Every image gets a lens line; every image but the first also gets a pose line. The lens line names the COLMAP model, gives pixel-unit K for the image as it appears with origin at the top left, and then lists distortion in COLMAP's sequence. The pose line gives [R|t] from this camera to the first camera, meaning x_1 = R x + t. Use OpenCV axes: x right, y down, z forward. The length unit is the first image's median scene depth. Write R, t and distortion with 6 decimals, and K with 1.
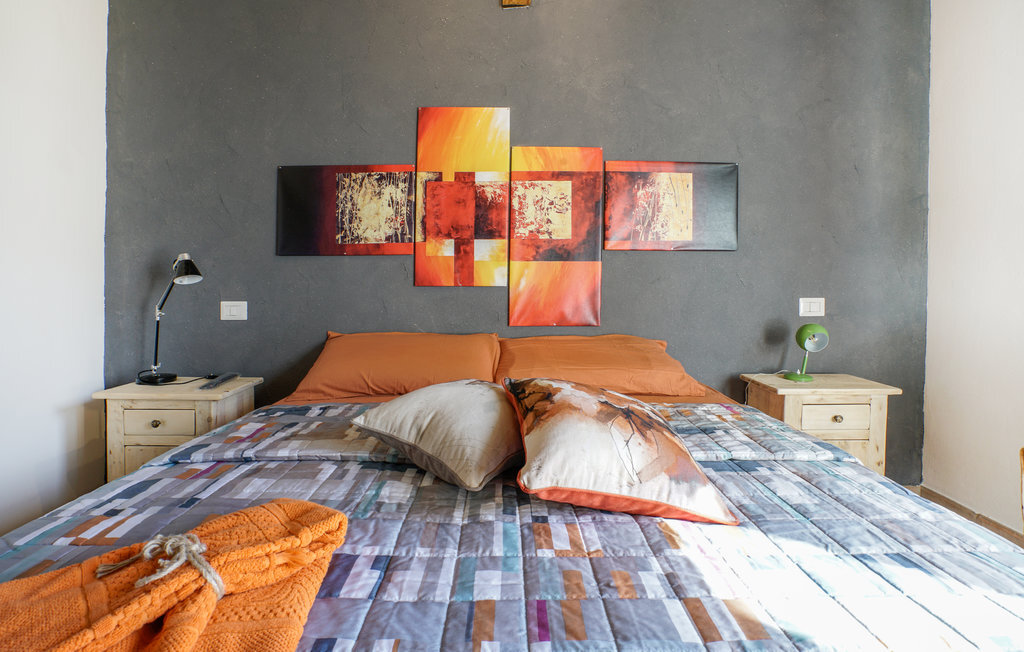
lens RADIAL K [[484.3, 0, 500.3], [0, 484.3, 293.0], [0, 0, 1]] dist [-0.057035, 0.018803]
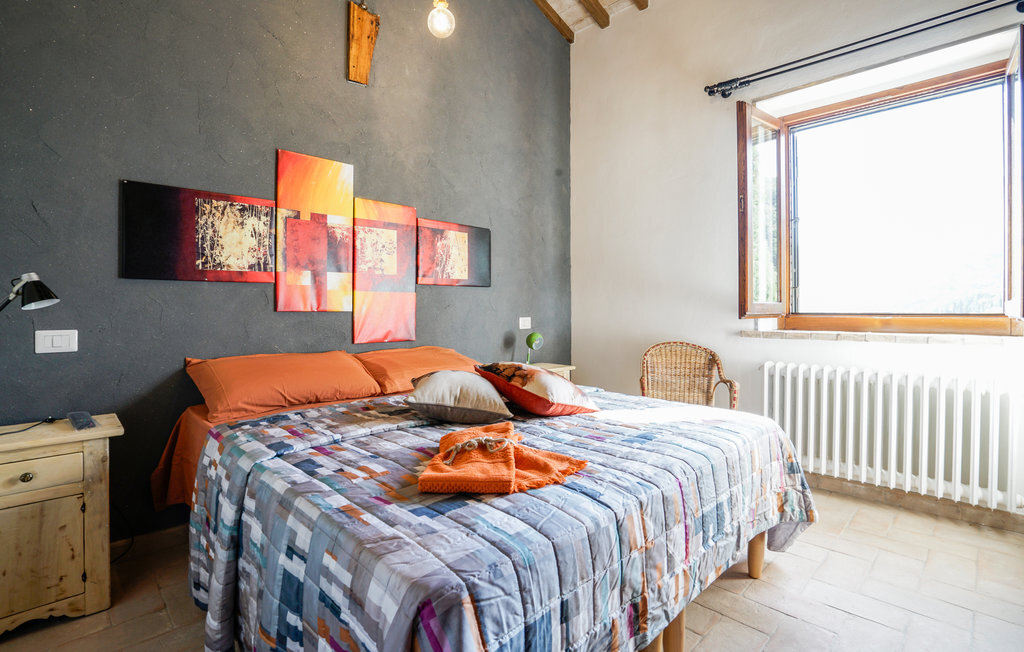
lens RADIAL K [[484.3, 0, 516.5], [0, 484.3, 319.9], [0, 0, 1]] dist [-0.057035, 0.018803]
pose [[0.709773, -0.015813, 0.704253, -0.556288], [0.012574, 0.999873, 0.009777, 0.000863], [-0.704318, 0.001916, 0.709882, -0.157714]]
